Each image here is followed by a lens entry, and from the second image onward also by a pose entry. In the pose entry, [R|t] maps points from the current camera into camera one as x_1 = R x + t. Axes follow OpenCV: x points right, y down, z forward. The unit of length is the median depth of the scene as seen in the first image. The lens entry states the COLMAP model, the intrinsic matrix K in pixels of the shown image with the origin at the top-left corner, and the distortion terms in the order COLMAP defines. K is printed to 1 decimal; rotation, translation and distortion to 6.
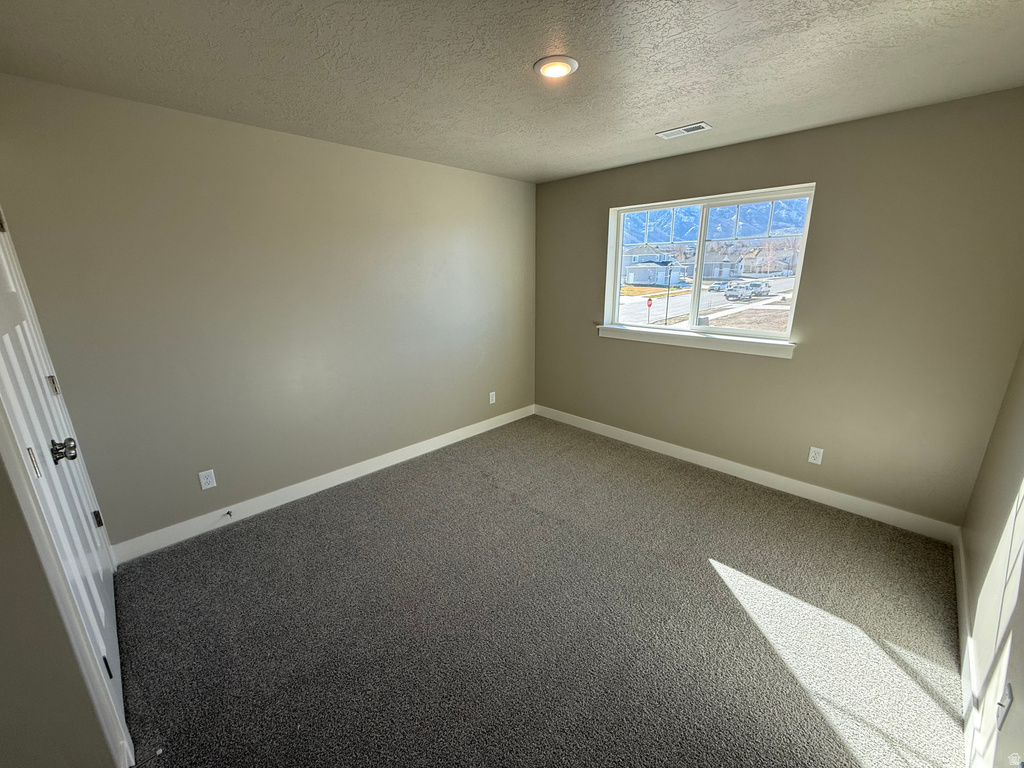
lens RADIAL K [[408.4, 0, 512.0], [0, 408.4, 384.0], [0, 0, 1]] dist [0.000209, 0.000056]
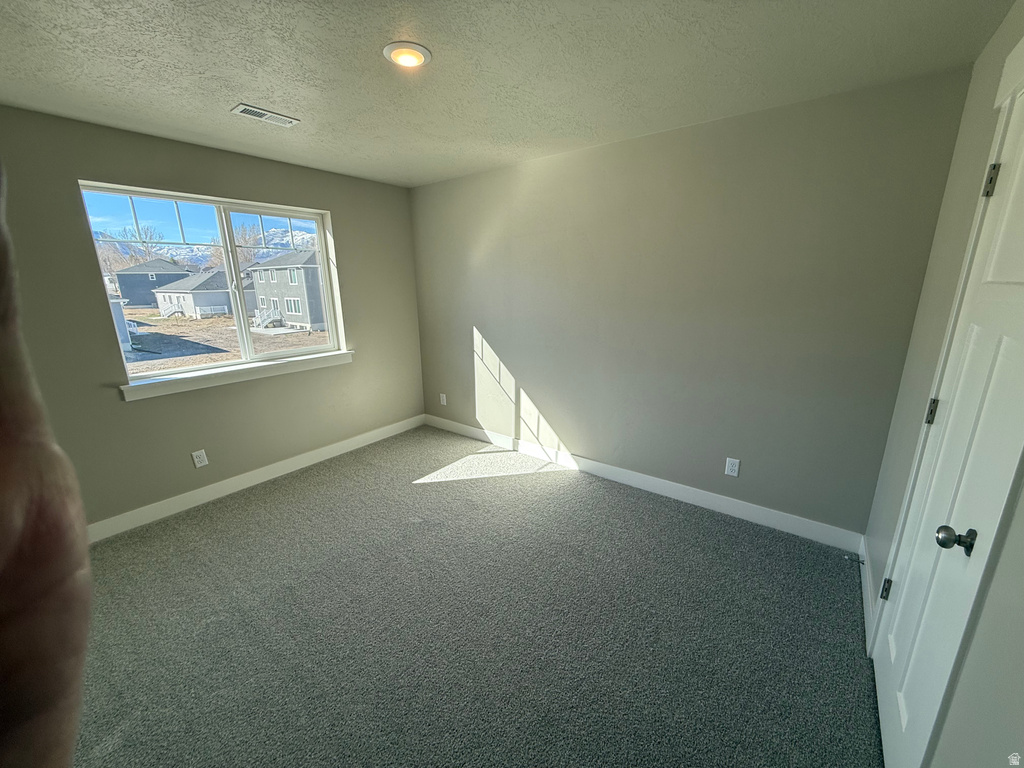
lens RADIAL K [[408.4, 0, 512.0], [0, 408.4, 384.0], [0, 0, 1]] dist [0.000209, 0.000056]
pose [[-0.127262, -0.237787, 0.962944, -1.107069], [0.279452, 0.922914, 0.264834, -0.268527], [-0.951688, 0.302800, -0.051002, 0.649612]]
